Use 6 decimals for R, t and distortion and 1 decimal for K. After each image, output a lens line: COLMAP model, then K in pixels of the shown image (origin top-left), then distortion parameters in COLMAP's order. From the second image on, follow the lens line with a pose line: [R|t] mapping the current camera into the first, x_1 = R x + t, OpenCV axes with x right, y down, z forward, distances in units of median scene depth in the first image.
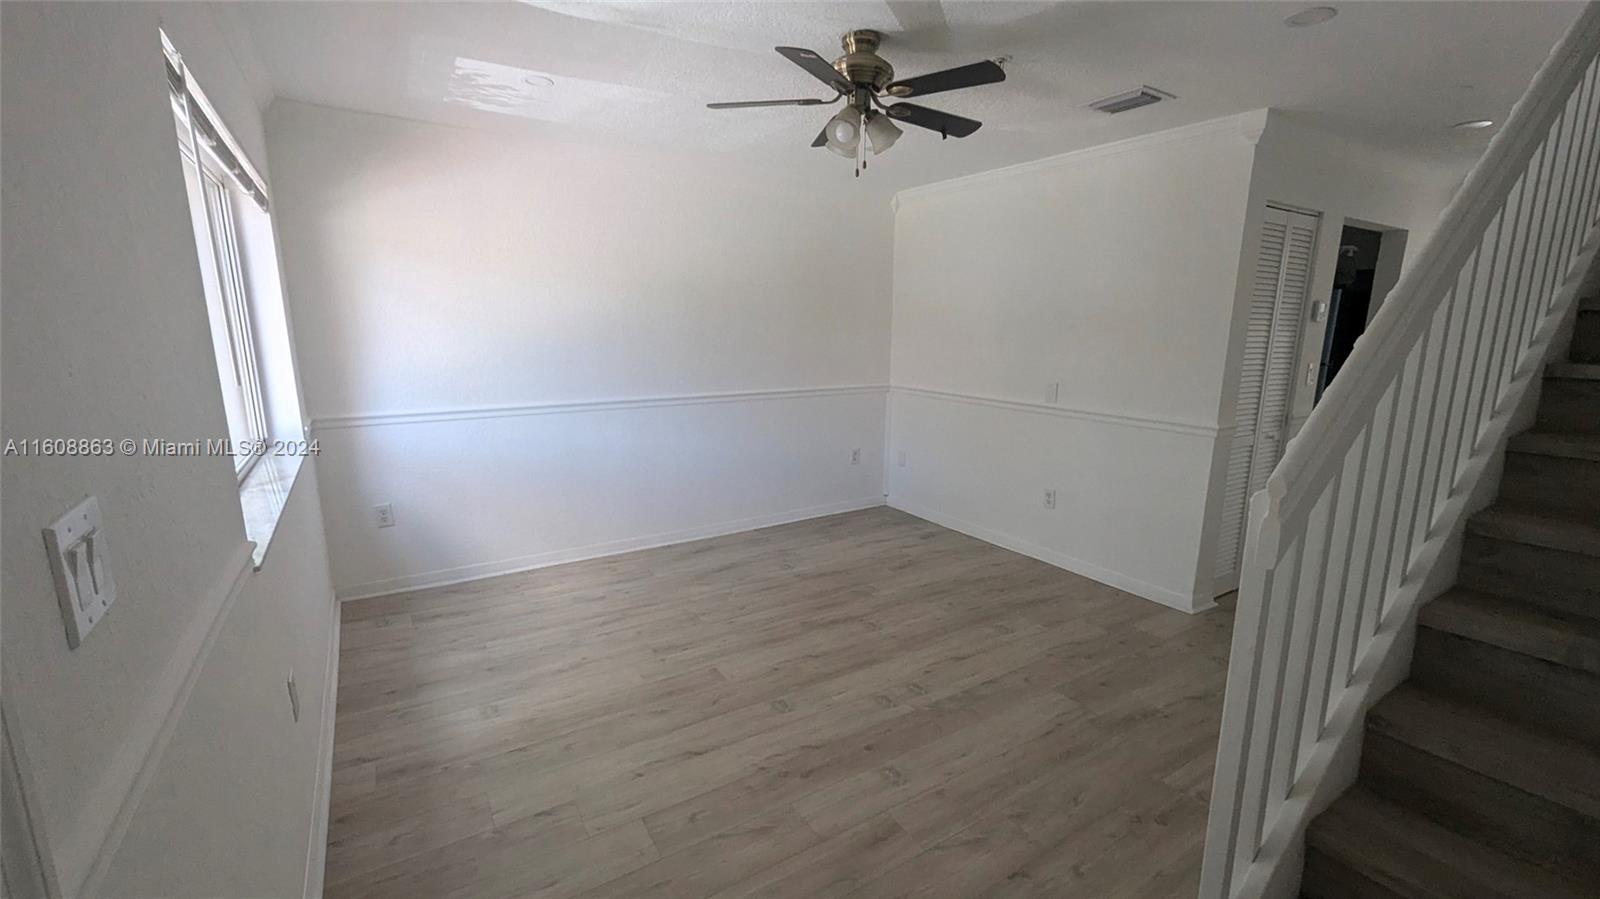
lens RADIAL K [[662.9, 0, 807.3], [0, 662.9, 459.7], [0, 0, 1]] dist [-0.000094, -0.000244]
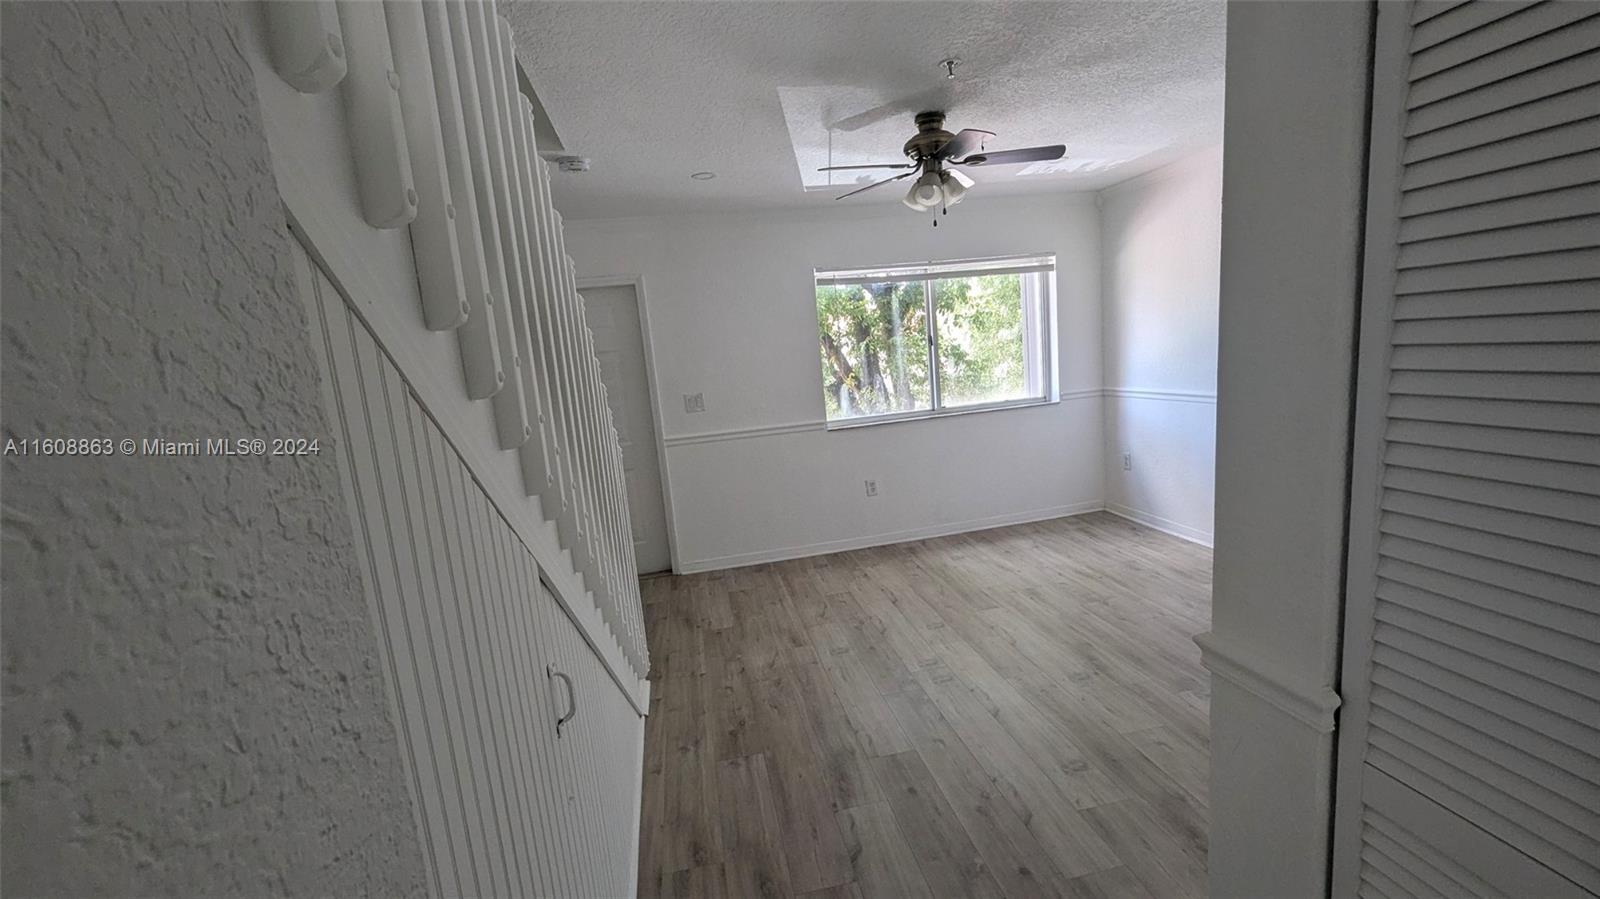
lens RADIAL K [[662.9, 0, 807.3], [0, 662.9, 459.7], [0, 0, 1]] dist [-0.000094, -0.000244]
pose [[-0.362592, 0.181998, -0.914004, 1.096709], [-0.095755, 0.968280, 0.230792, -0.219569], [0.927016, 0.171204, -0.333663, 1.017468]]
